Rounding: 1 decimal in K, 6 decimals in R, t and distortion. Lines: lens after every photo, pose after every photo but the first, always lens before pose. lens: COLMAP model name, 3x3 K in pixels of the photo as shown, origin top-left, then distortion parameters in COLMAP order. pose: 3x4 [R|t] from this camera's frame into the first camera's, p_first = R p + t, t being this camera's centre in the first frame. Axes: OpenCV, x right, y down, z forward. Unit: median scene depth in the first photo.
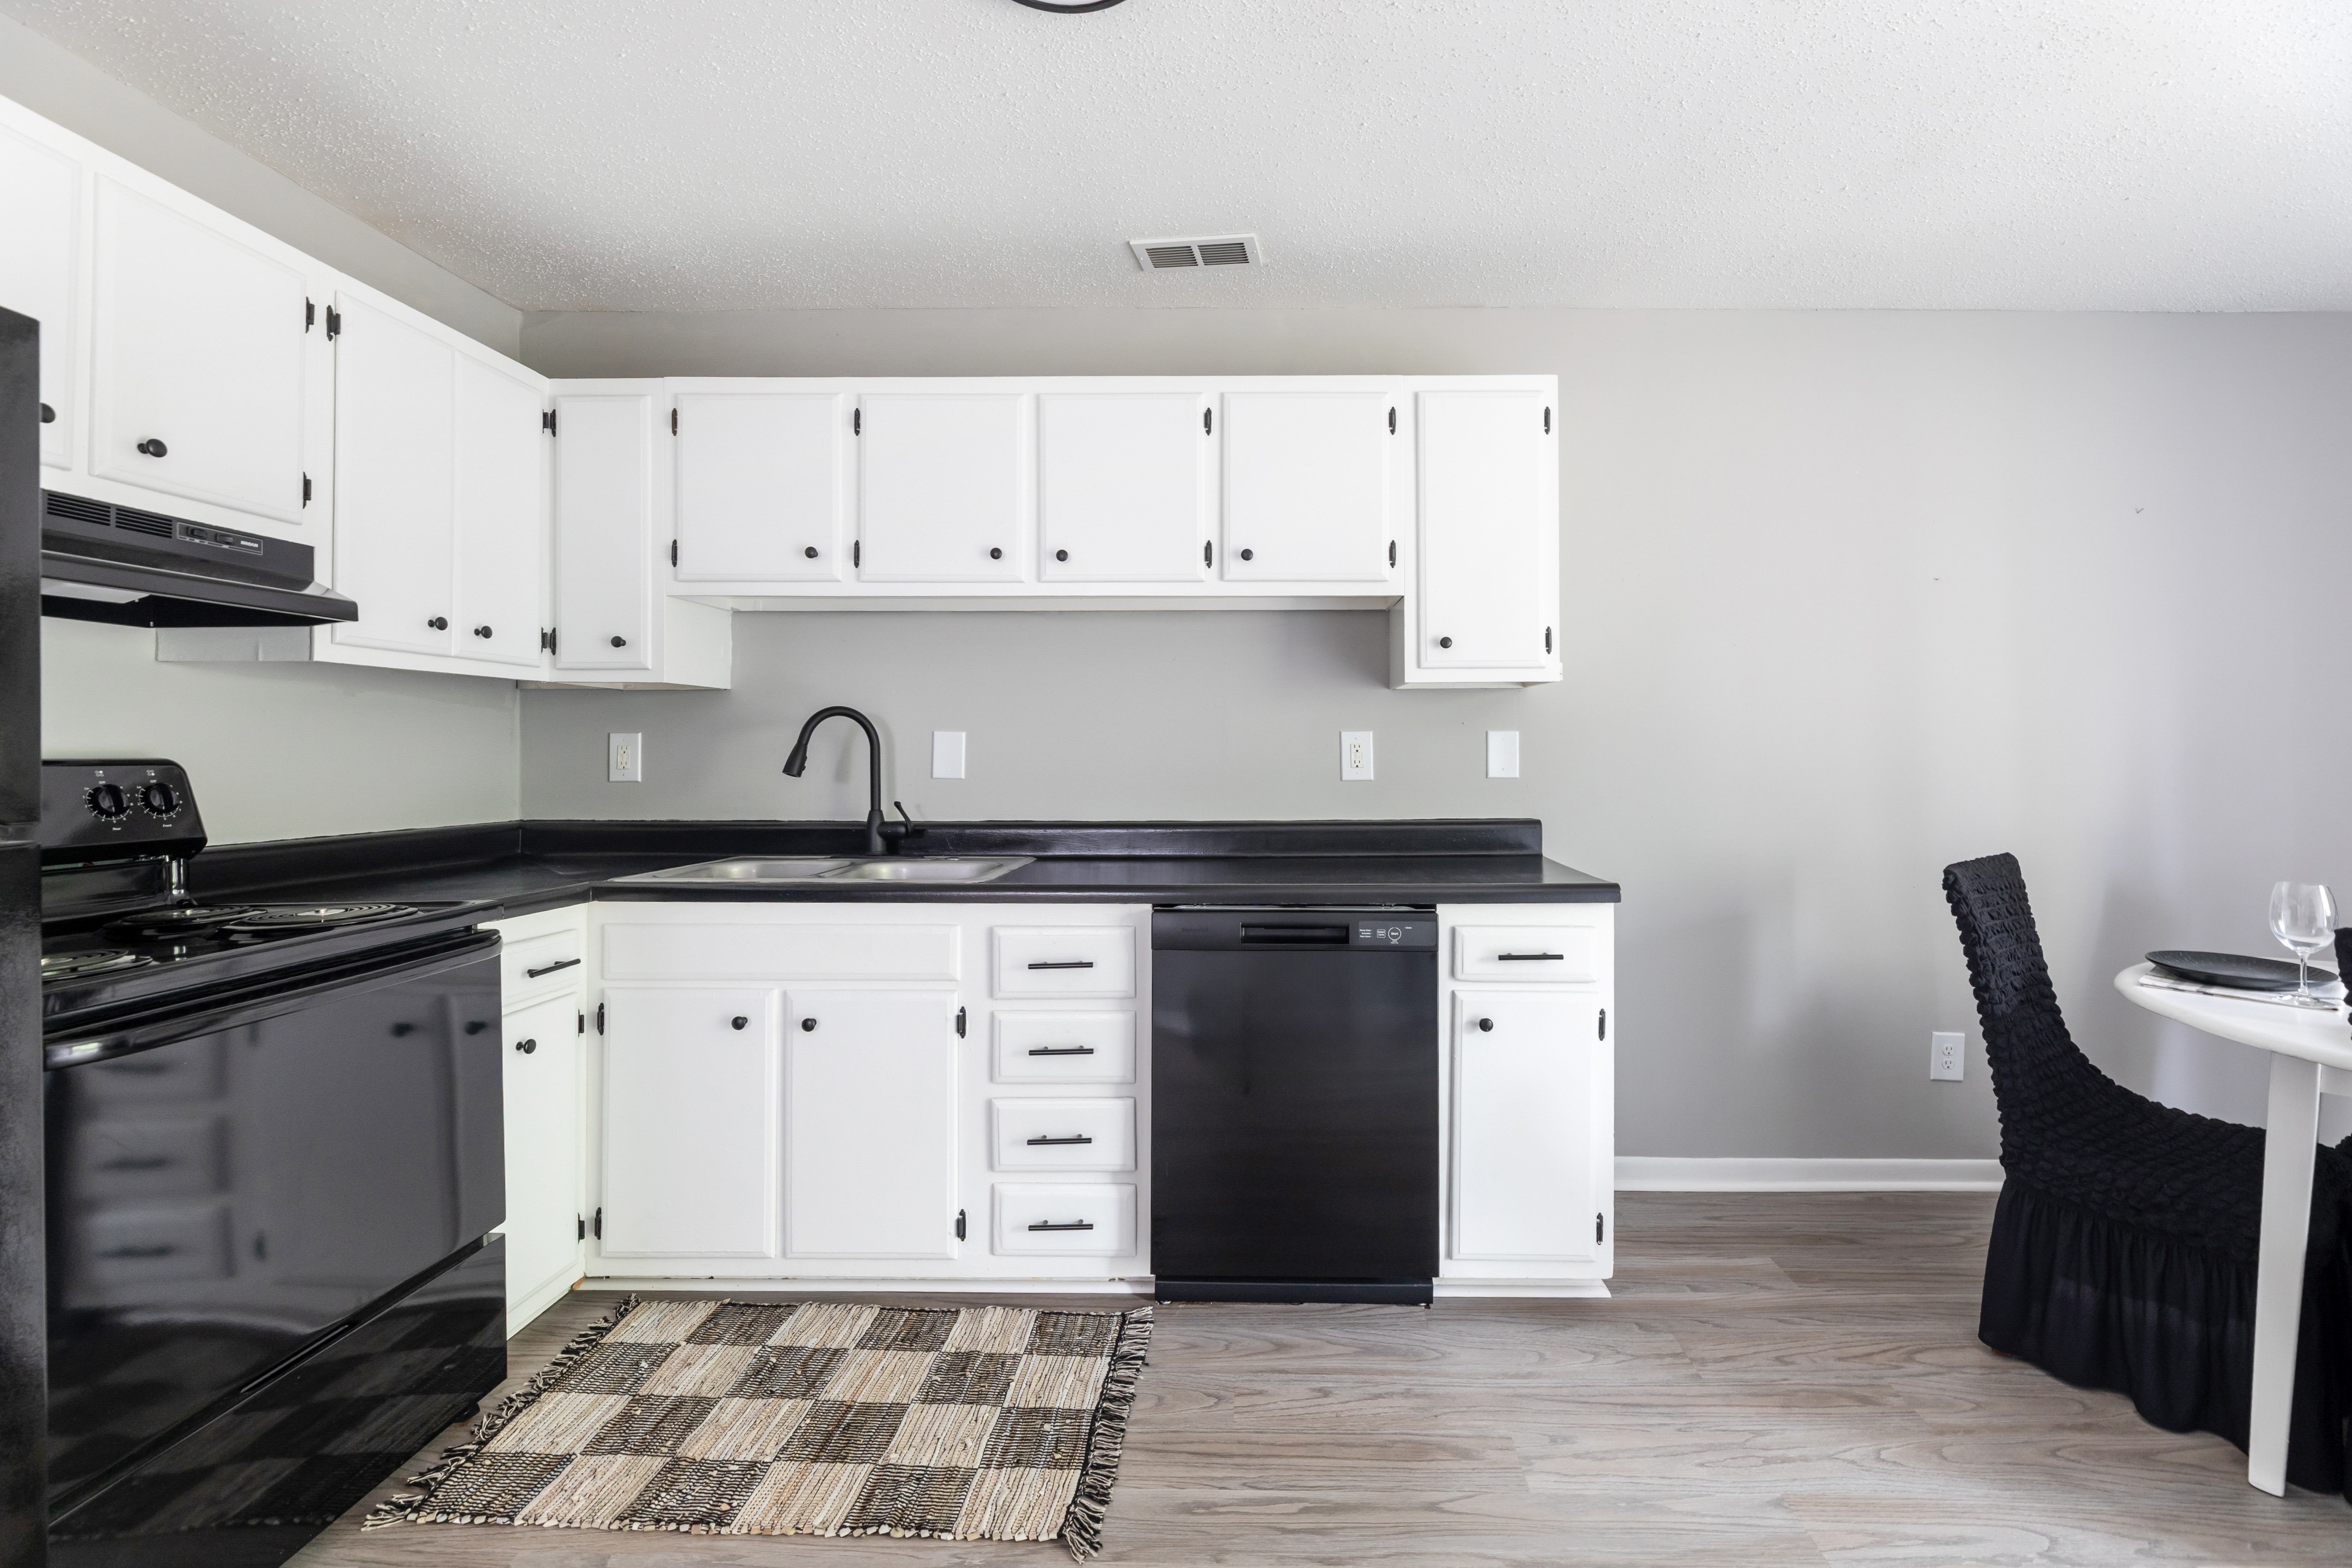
lens RADIAL K [[986.5, 0, 1245.4], [0, 986.5, 731.2], [0, 0, 1]] dist [-0.001657, -0.000214]
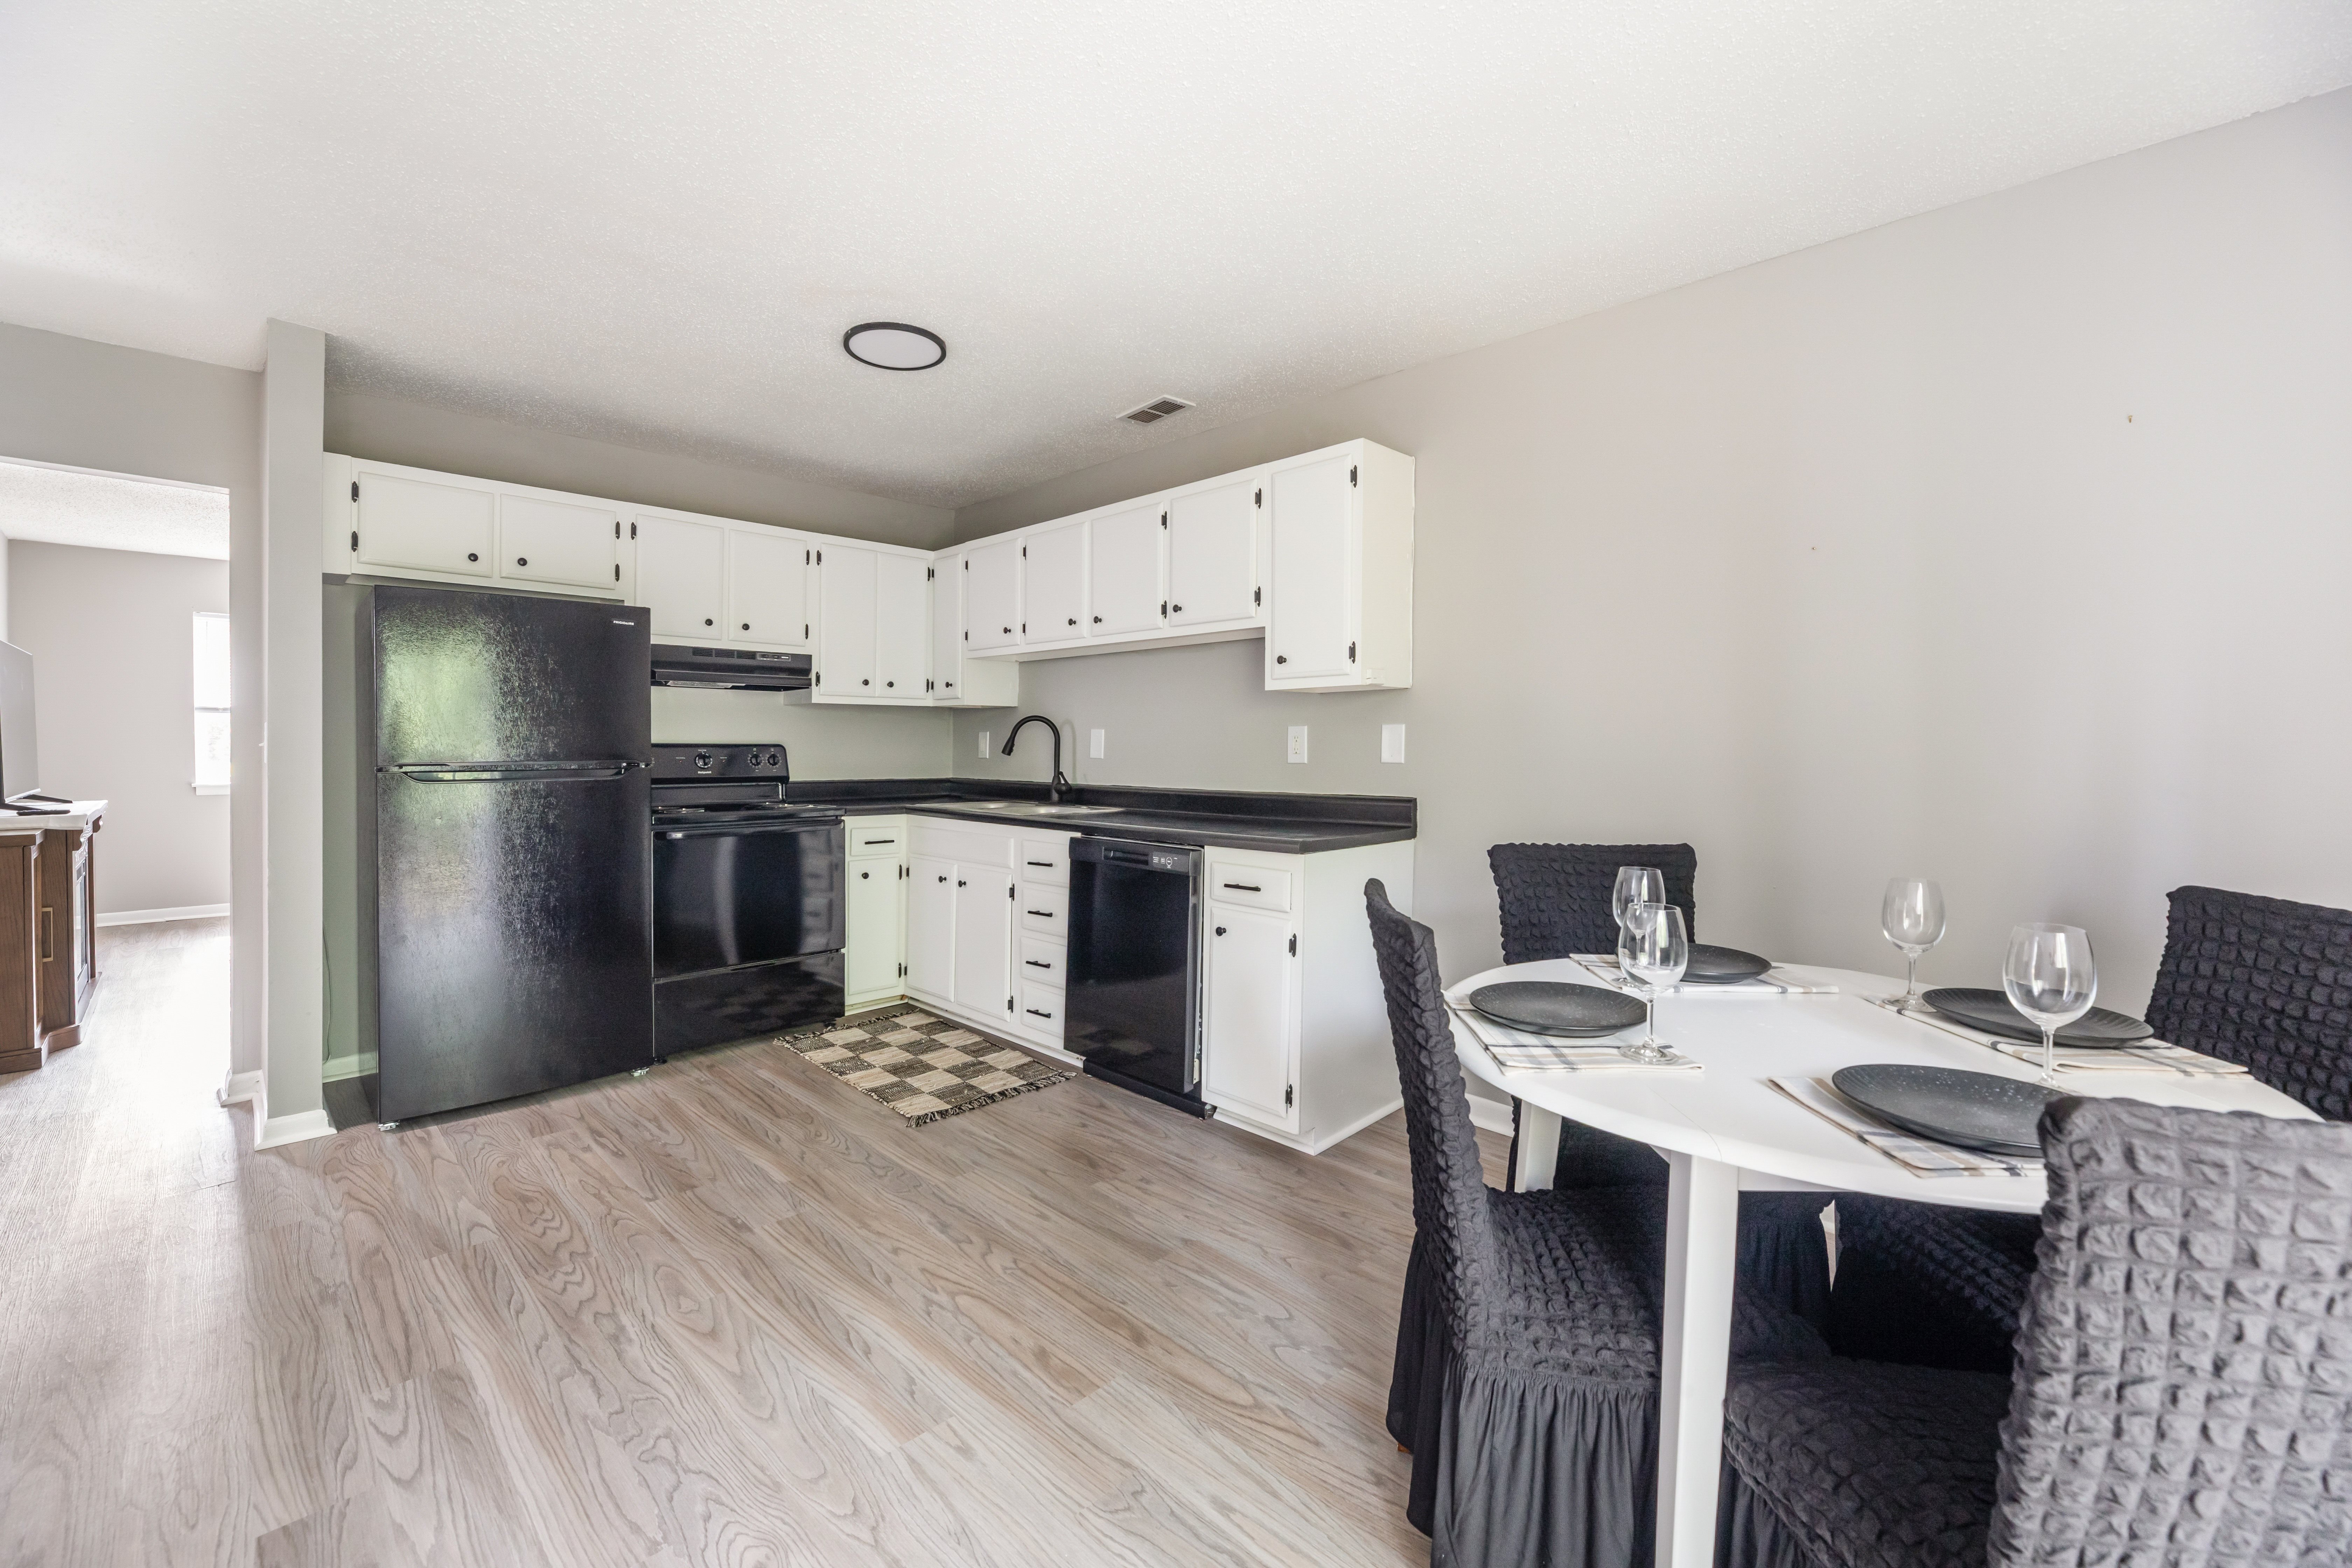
lens RADIAL K [[971.8, 0, 1178.8], [0, 971.8, 728.3], [0, 0, 1]] dist [-0.000847, -0.000052]
pose [[0.713763, -0.009140, -0.700328, 1.032374], [0.011073, 0.999937, -0.001765, 0.003490], [0.700300, -0.006495, 0.713819, -0.041360]]
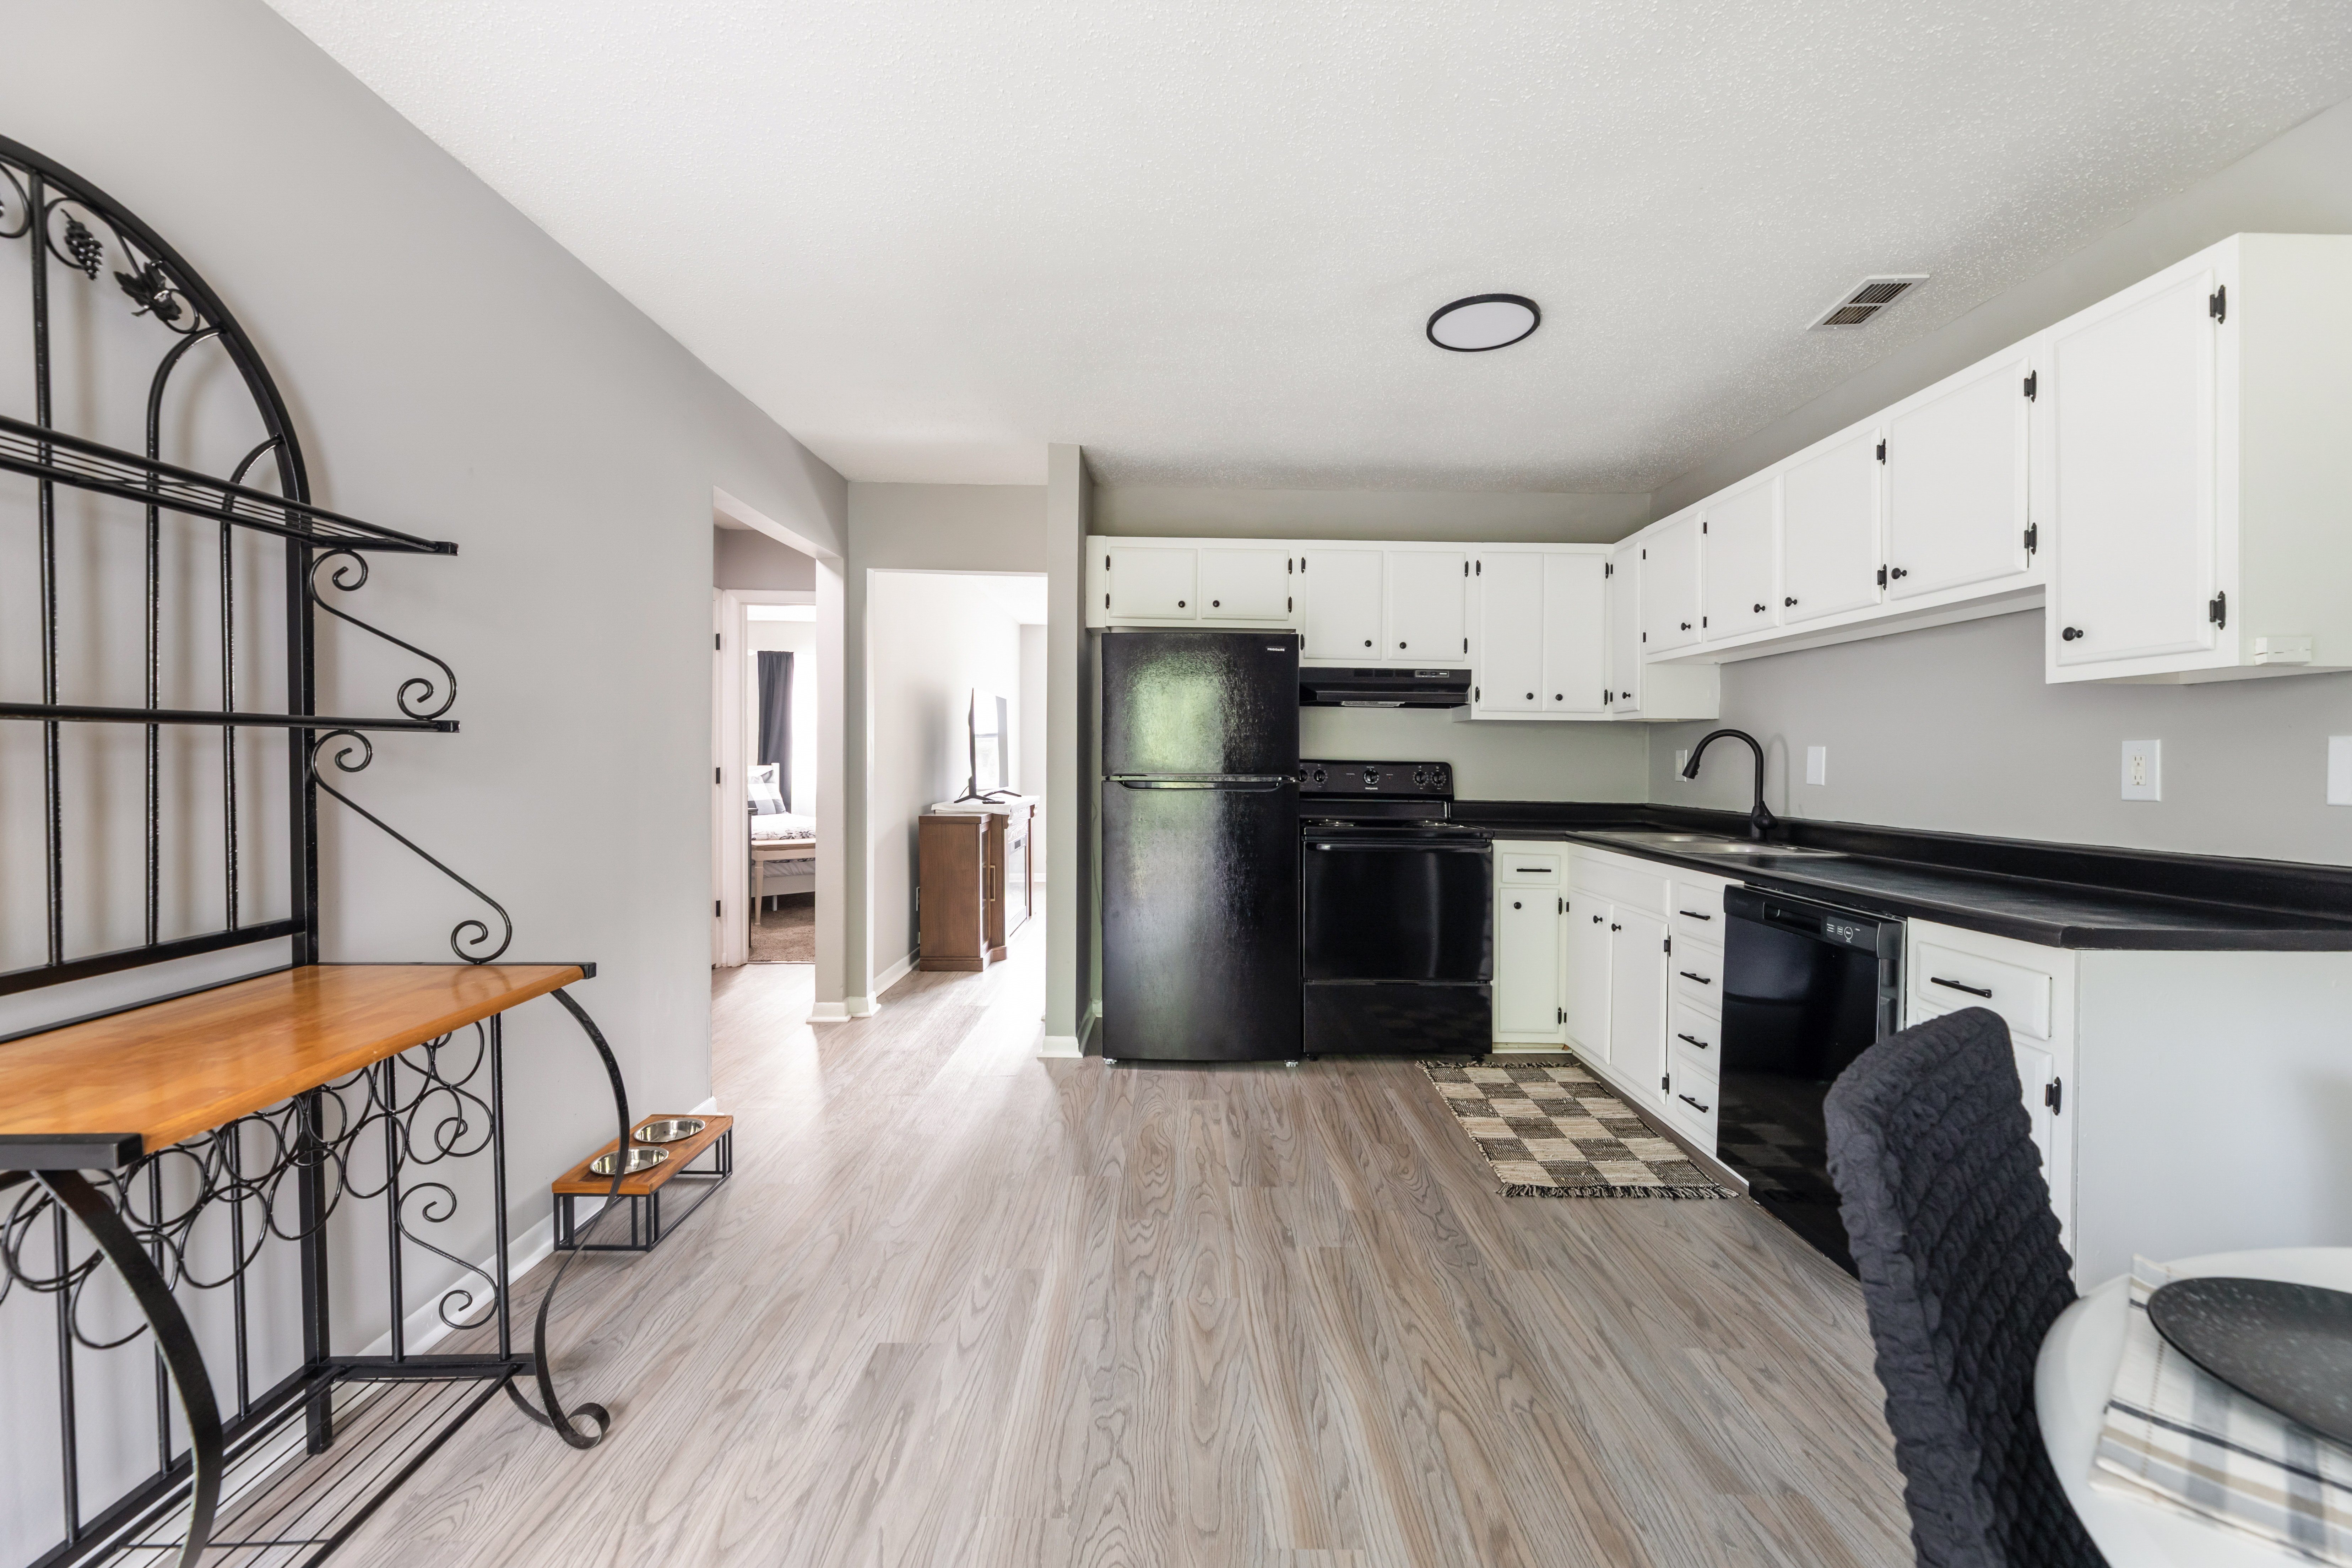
lens RADIAL K [[984.2, 0, 1179.5], [0, 984.2, 735.0], [0, 0, 1]] dist [-0.000209, -0.000432]
pose [[0.010567, -0.022186, -0.999698, 1.035254], [0.006785, 0.999732, -0.022115, 0.009232], [0.999921, -0.006549, 0.010715, 0.232142]]
